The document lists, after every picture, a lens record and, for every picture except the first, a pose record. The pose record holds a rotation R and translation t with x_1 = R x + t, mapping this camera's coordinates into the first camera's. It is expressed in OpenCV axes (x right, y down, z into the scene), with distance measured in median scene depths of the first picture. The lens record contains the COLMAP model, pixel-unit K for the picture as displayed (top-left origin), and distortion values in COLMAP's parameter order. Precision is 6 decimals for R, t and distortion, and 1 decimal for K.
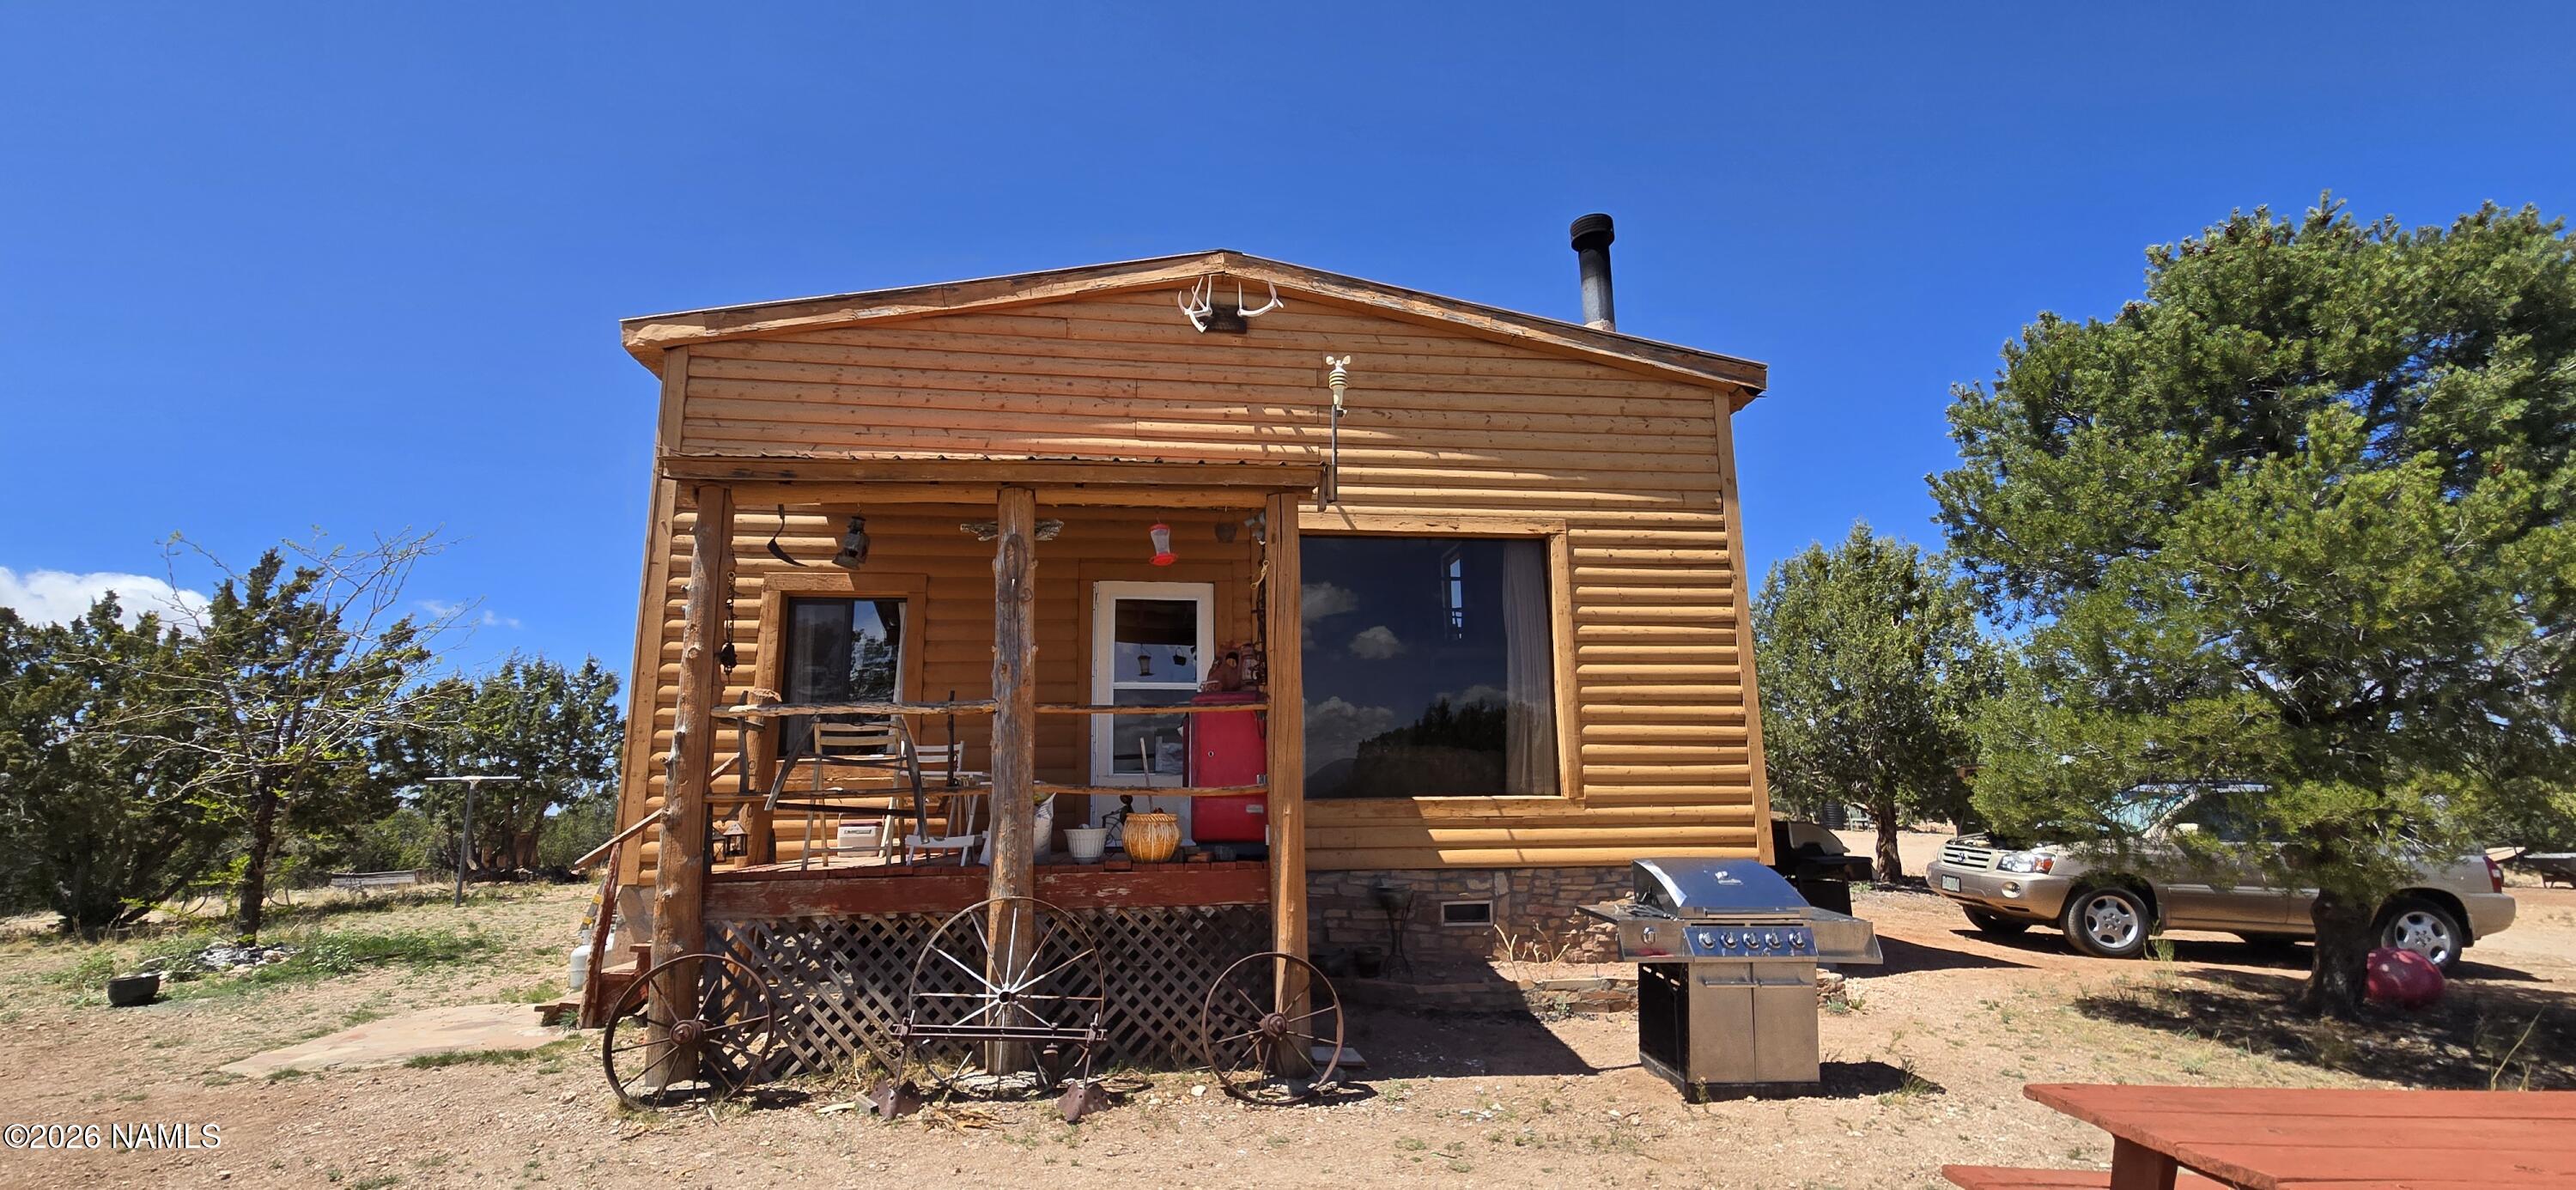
lens RADIAL K [[1047.1, 0, 1258.5], [0, 1047.1, 595.2], [0, 0, 1]] dist [-0.001587, 0.000013]
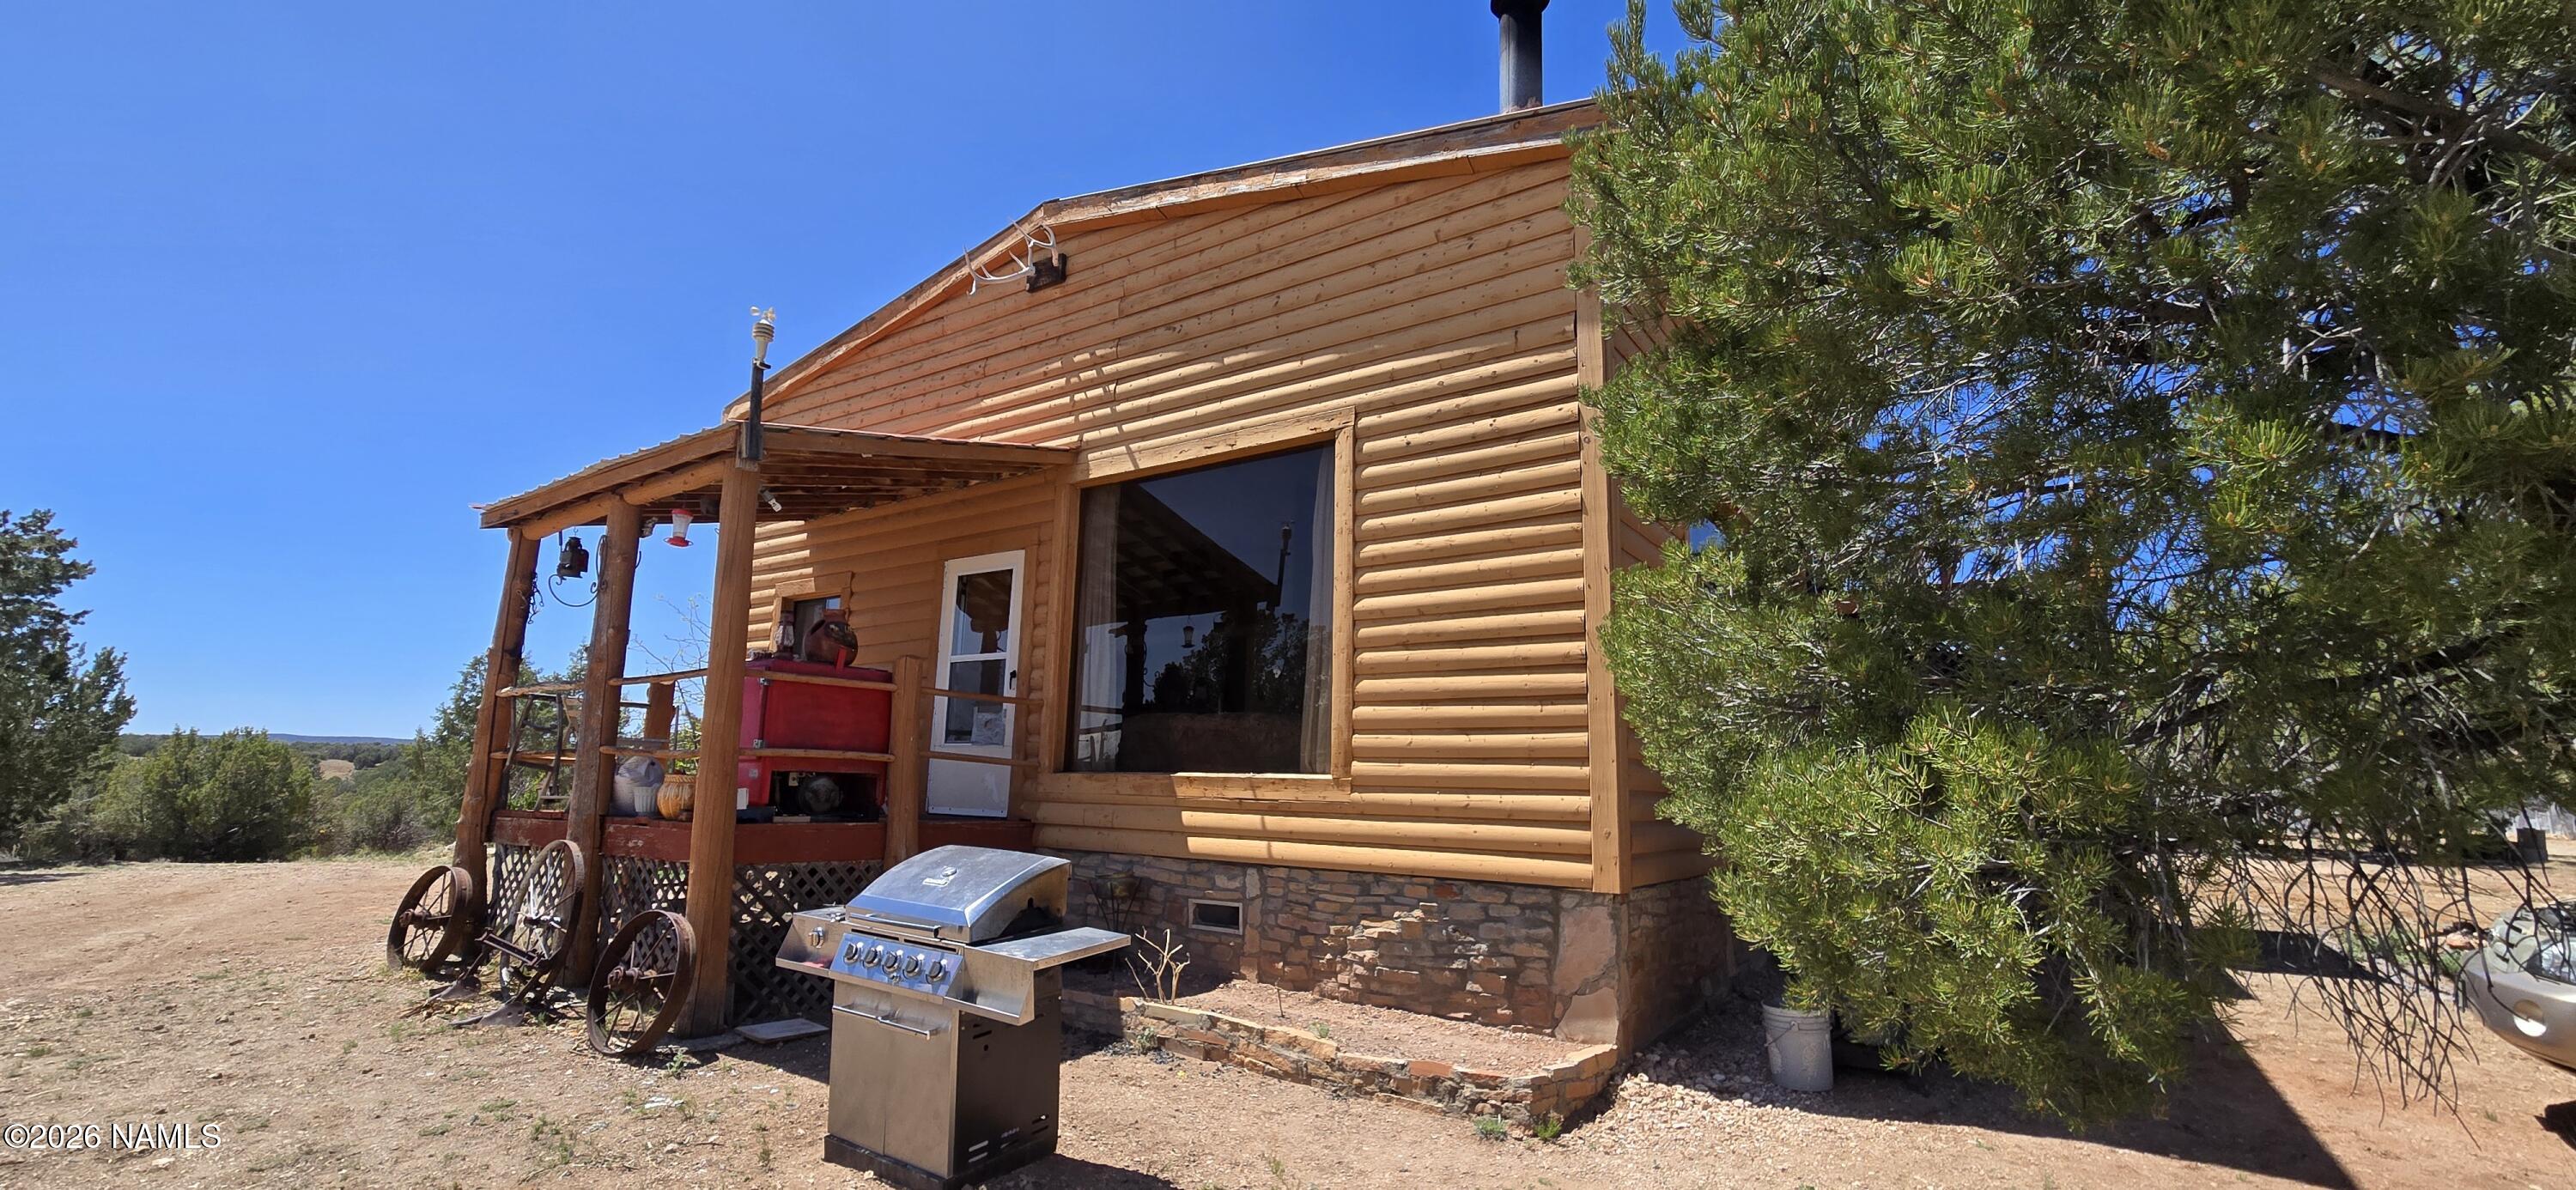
lens RADIAL K [[1047.1, 0, 1278.3], [0, 1047.1, 600.3], [0, 0, 1]] dist [-0.001587, 0.000013]
pose [[0.757545, -0.087857, -0.646844, 0.746620], [0.098183, 0.994964, -0.020154, 0.077234], [0.645357, -0.048241, 0.762356, 0.402596]]
